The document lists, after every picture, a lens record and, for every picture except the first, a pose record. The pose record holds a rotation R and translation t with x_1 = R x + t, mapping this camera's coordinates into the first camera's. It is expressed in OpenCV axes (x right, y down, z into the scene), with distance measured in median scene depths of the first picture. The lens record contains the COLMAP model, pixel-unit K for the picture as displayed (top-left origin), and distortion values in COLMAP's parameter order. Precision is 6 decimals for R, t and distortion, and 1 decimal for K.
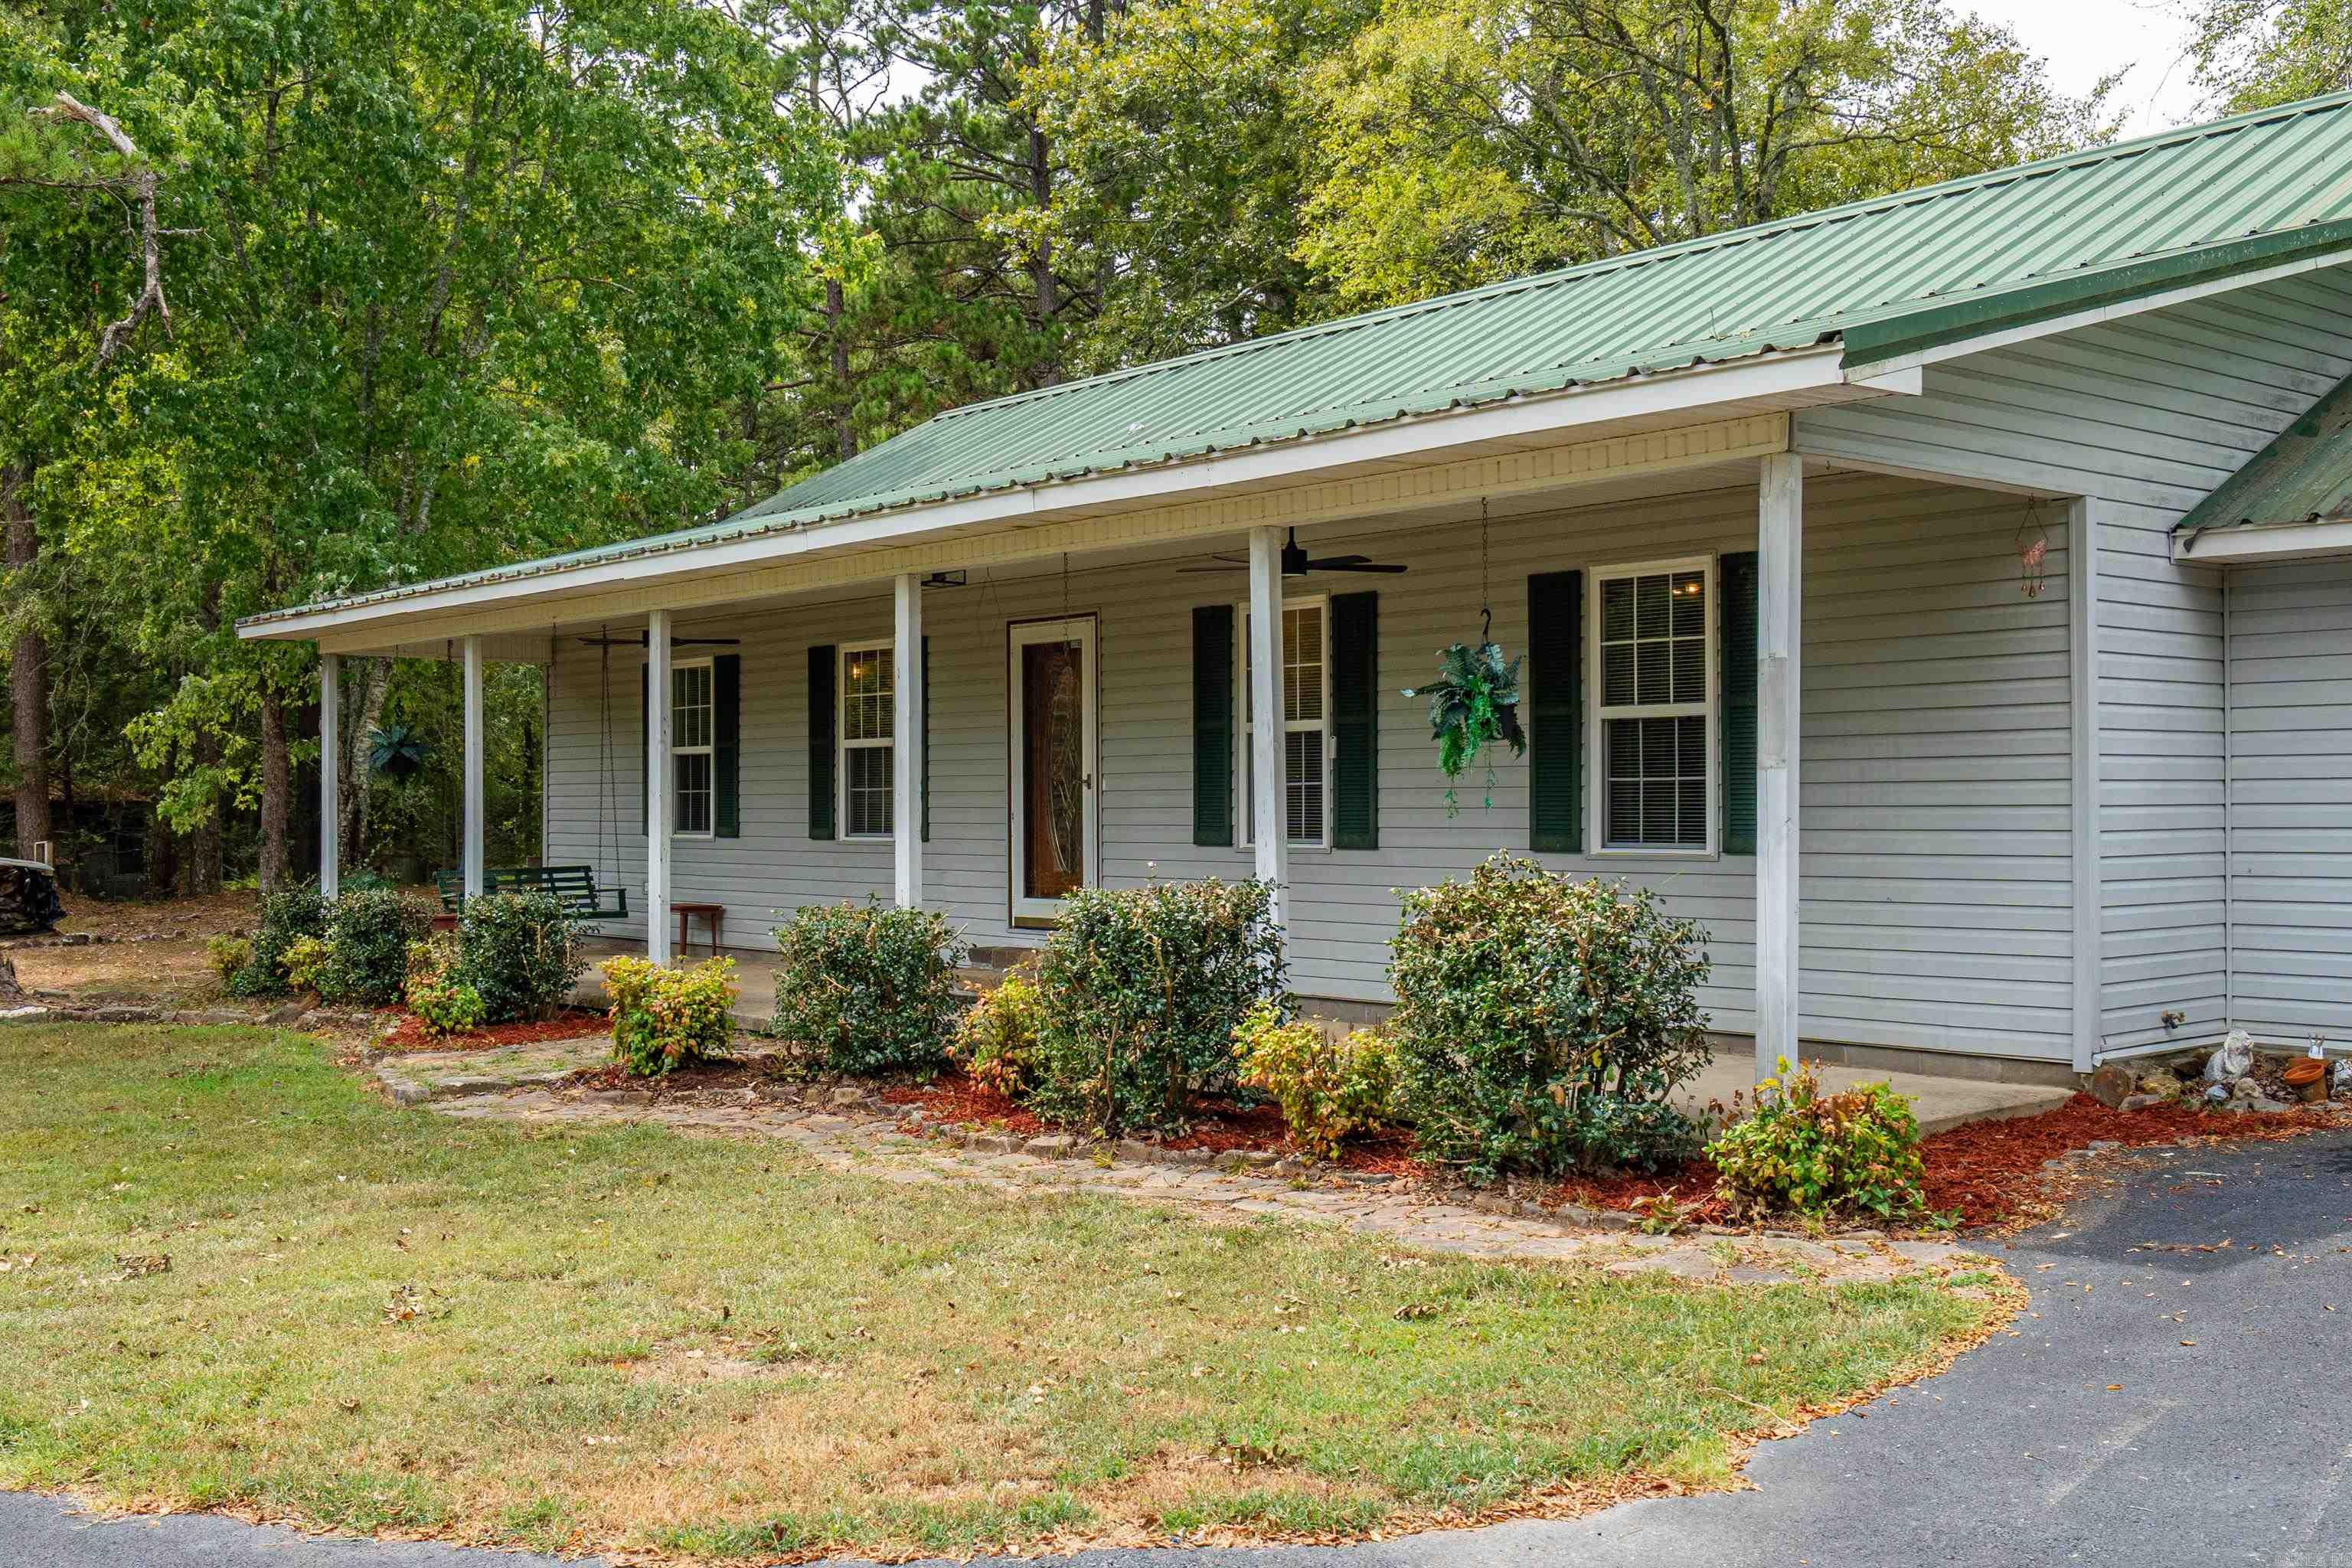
lens RADIAL K [[2414.9, 0, 1177.2], [0, 2414.9, 775.5], [0, 0, 1]] dist [-0.156256, 0.001585]
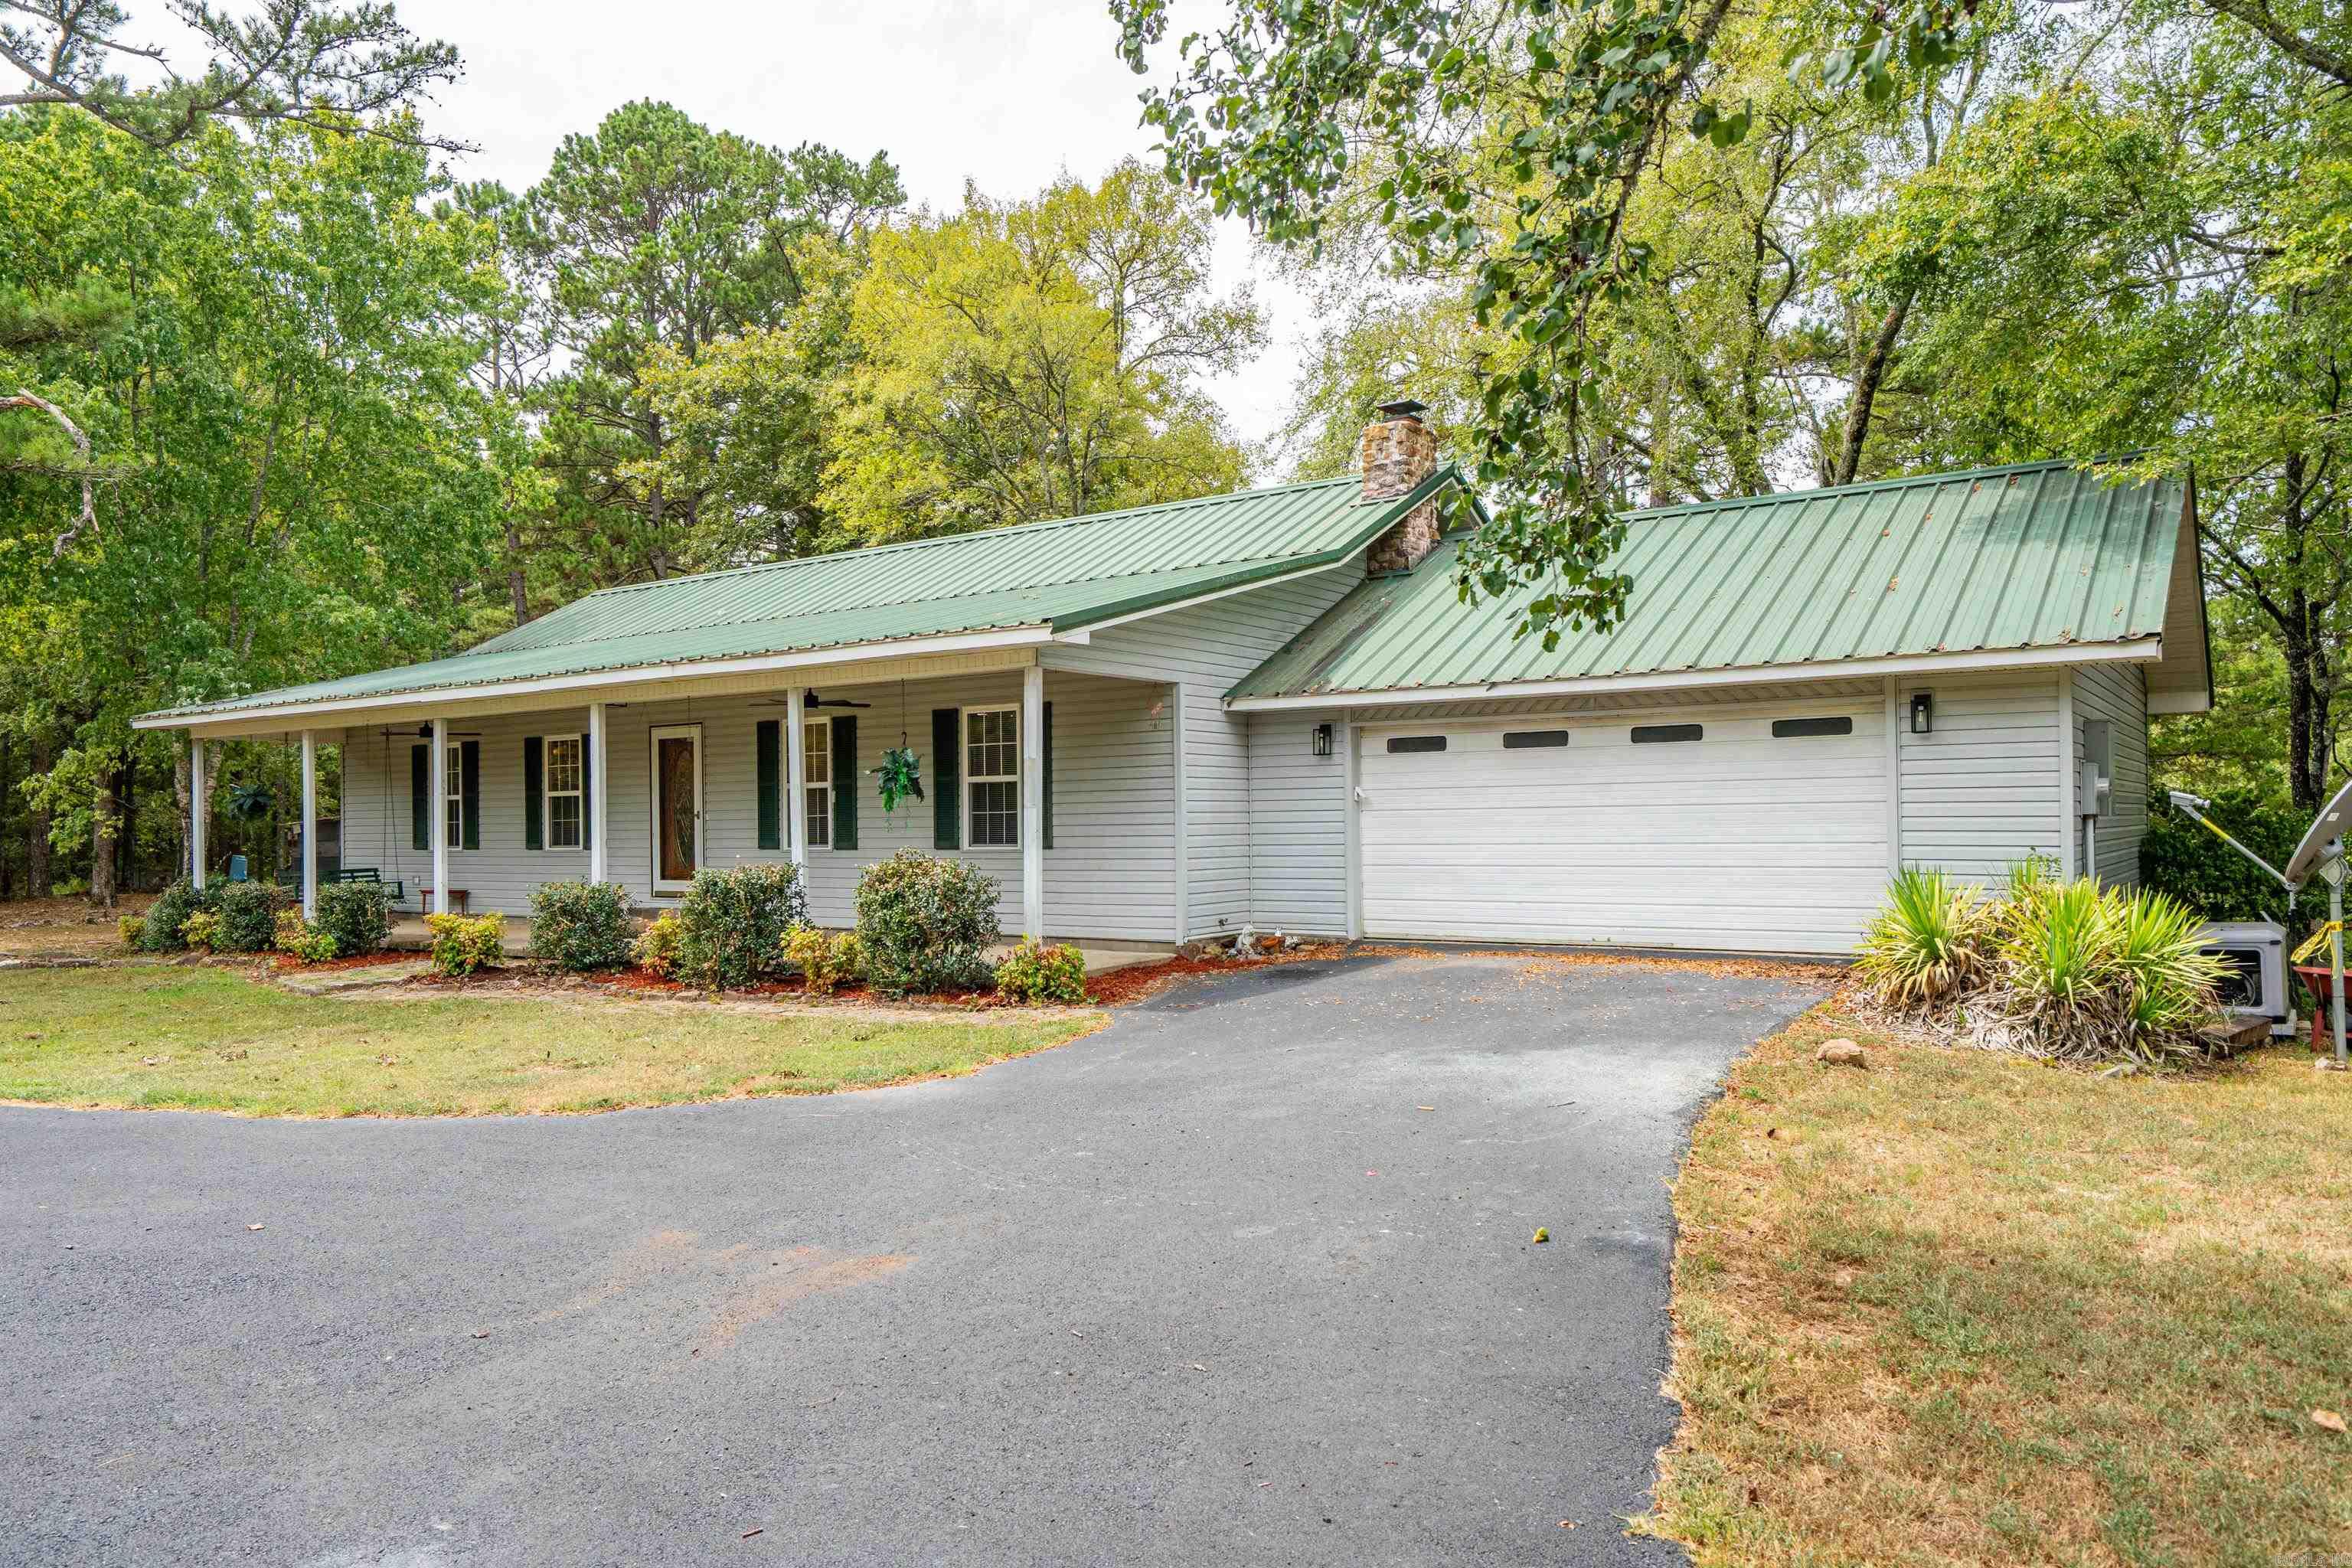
lens RADIAL K [[1646.7, 0, 1172.5], [0, 1646.7, 807.0], [0, 0, 1]] dist [-0.000408, 0.093714]
pose [[0.967154, -0.005646, 0.254129, -0.008413], [0.005714, 0.999984, 0.000472, -0.002904], [-0.254128, 0.000995, 0.967170, -0.374475]]
